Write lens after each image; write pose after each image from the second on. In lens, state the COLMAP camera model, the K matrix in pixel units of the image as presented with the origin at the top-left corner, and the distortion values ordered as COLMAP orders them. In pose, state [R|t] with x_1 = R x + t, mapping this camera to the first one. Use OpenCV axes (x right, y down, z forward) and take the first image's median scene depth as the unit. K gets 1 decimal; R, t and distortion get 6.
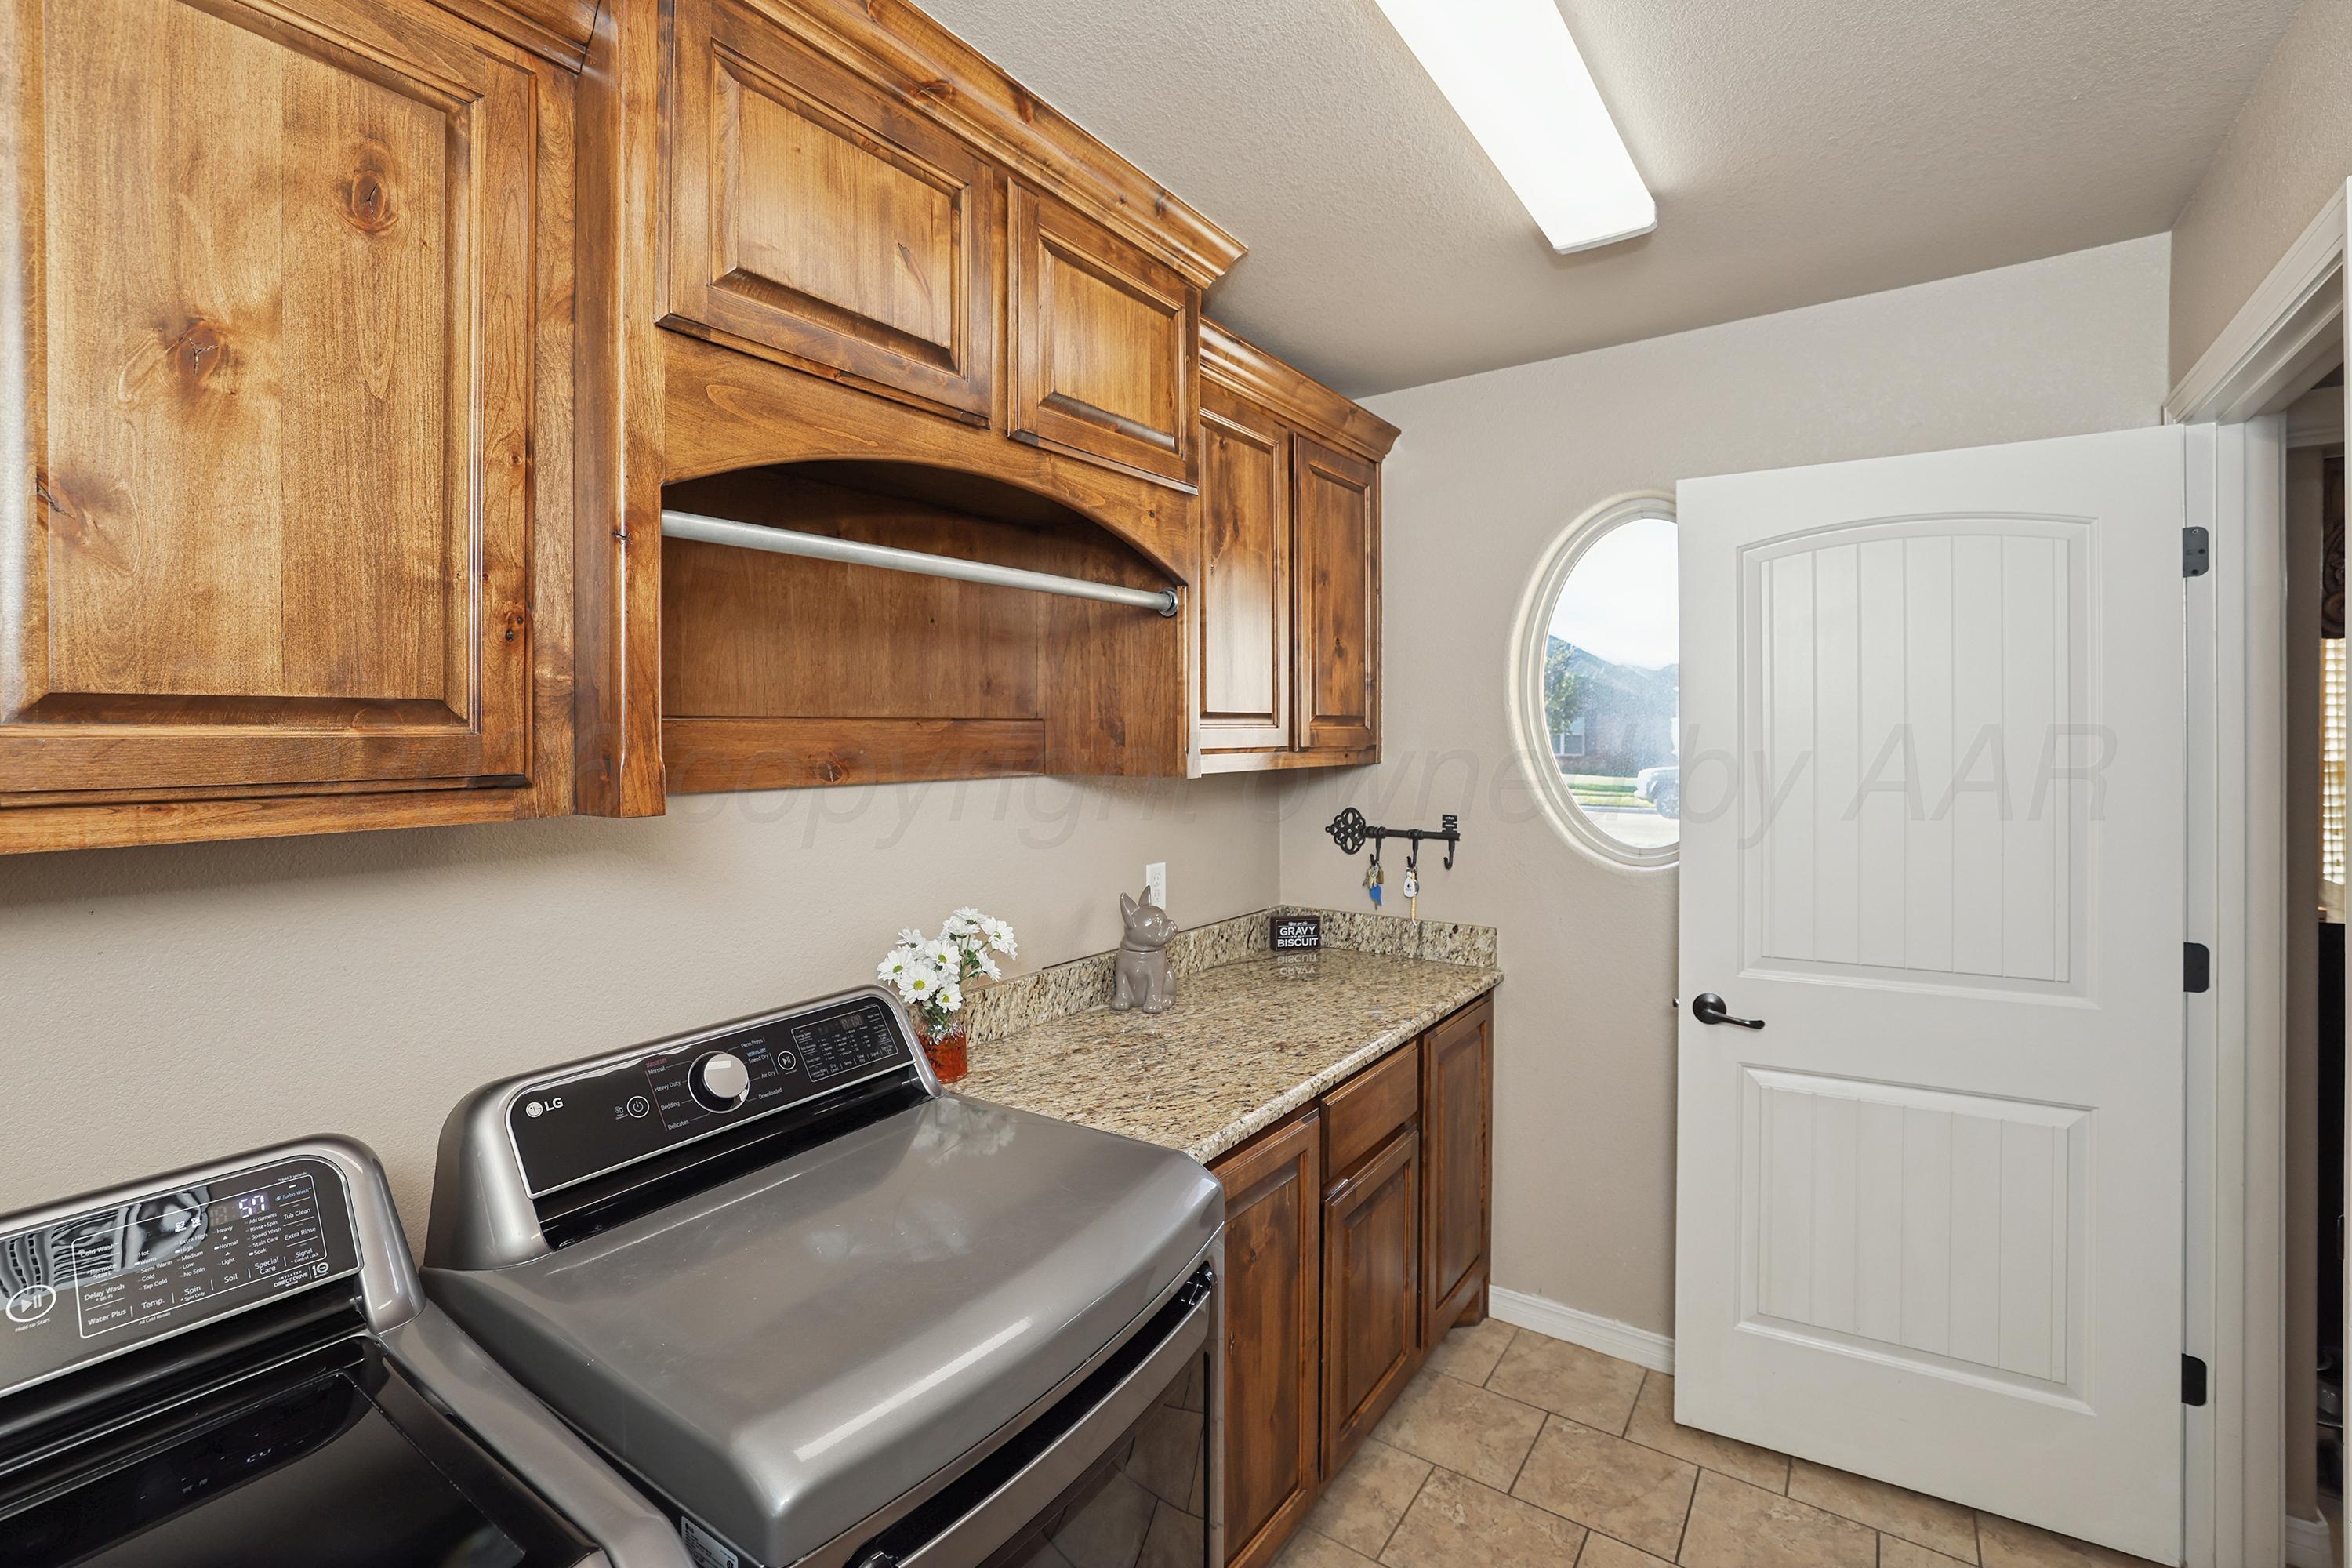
lens RADIAL K [[1026.2, 0, 1170.0], [0, 1026.2, 740.5], [0, 0, 1]] dist [-0.053784, 0.020451]
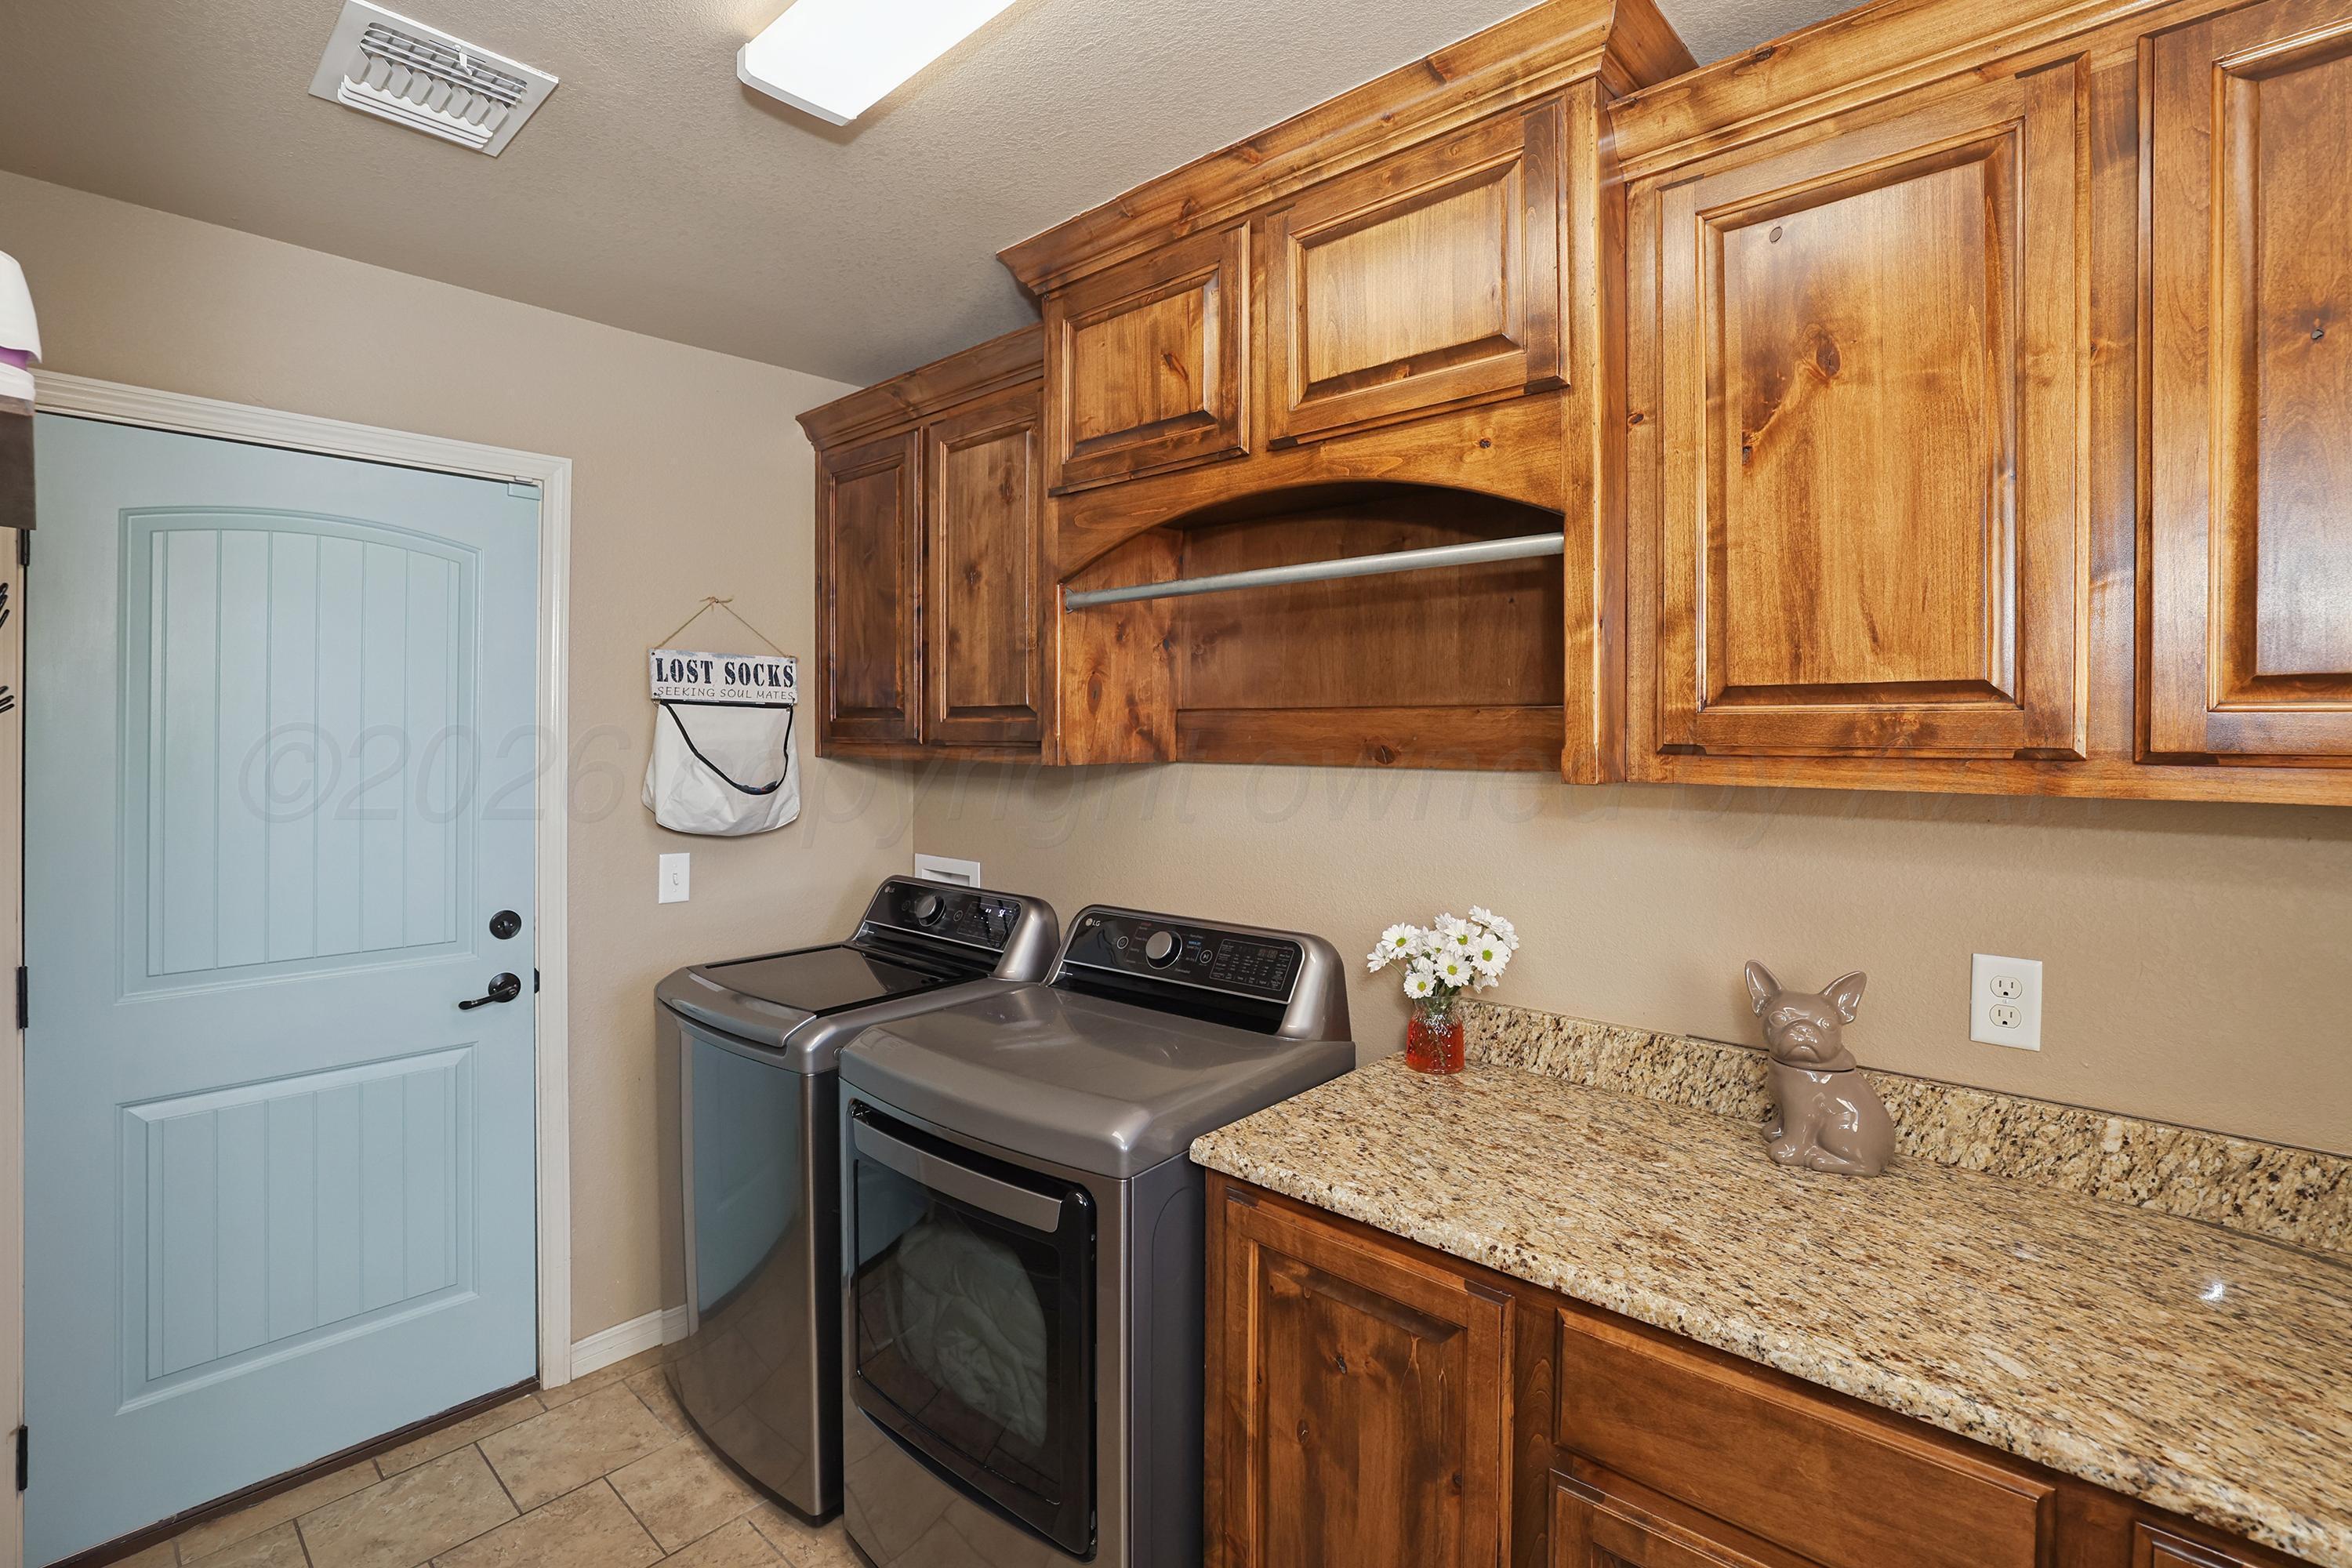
lens RADIAL K [[1076.5, 0, 1129.5], [0, 1076.5, 734.9], [0, 0, 1]] dist [-0.062034, 0.023954]
pose [[-0.137429, 0.012298, -0.990435, 0.880297], [-0.007971, 0.999877, 0.013521, -0.005387], [0.990480, 0.009753, -0.137314, 0.885828]]
